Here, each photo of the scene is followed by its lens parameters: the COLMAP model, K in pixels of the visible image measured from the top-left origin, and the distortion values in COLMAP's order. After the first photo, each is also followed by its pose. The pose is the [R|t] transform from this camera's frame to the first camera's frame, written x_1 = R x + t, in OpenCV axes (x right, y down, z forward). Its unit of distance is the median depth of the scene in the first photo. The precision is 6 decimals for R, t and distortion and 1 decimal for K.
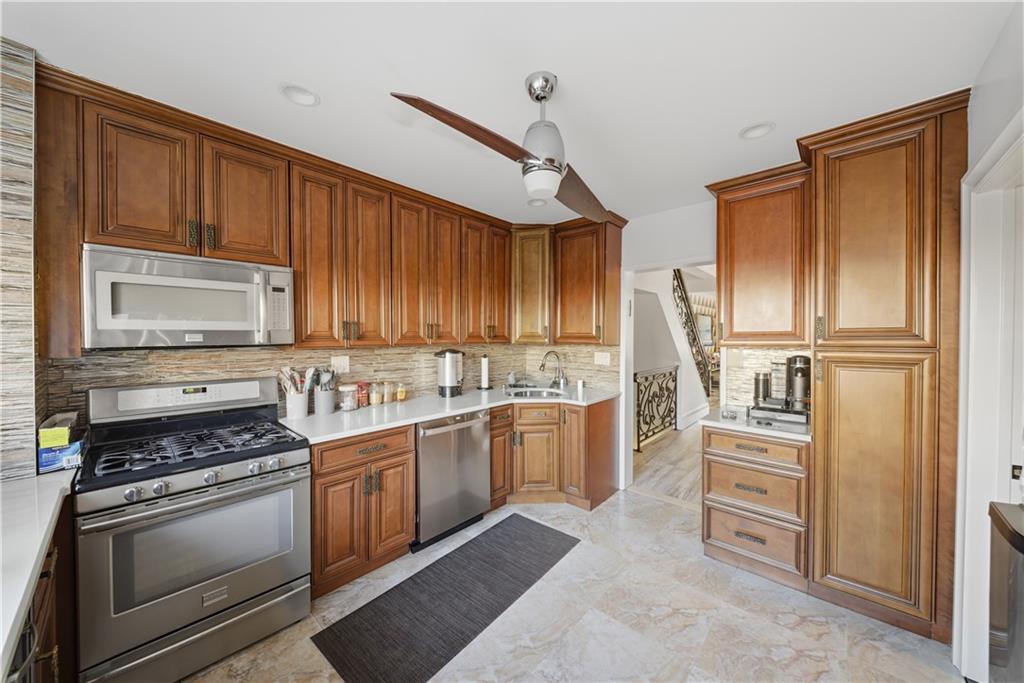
lens RADIAL K [[359.1, 0, 513.2], [0, 359.1, 338.6], [0, 0, 1]] dist [-0.002190, -0.000212]
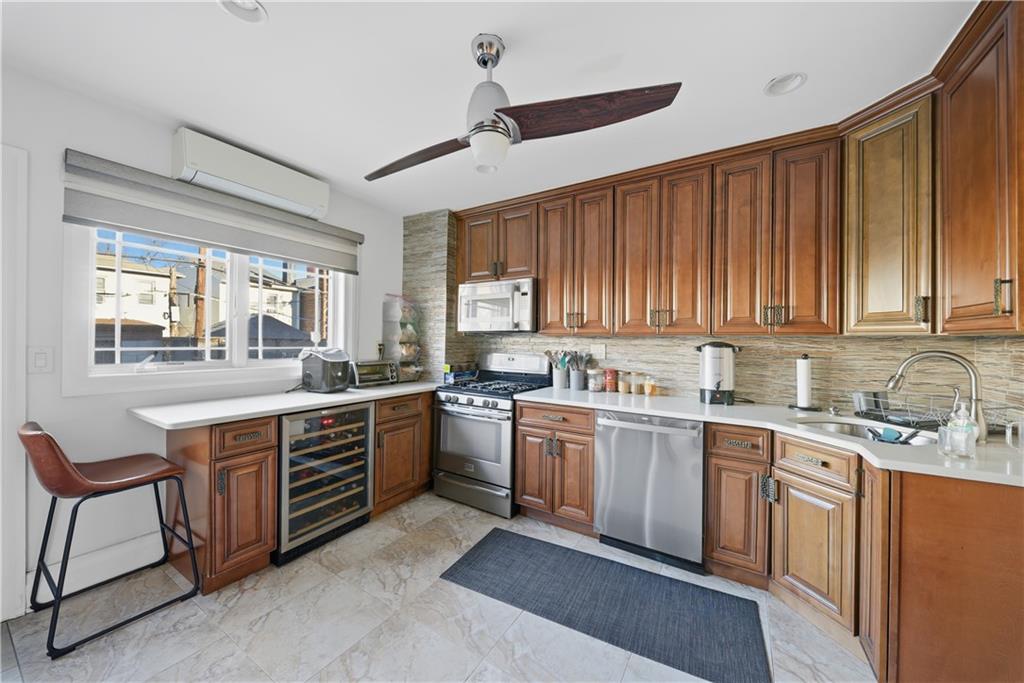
lens RADIAL K [[359.1, 0, 514.2], [0, 359.1, 340.9], [0, 0, 1]] dist [-0.002190, -0.000212]
pose [[0.184251, -0.003701, -0.982872, 0.630158], [-0.024984, 0.999652, -0.008448, 0.056212], [0.982562, 0.026112, 0.184094, 0.549568]]
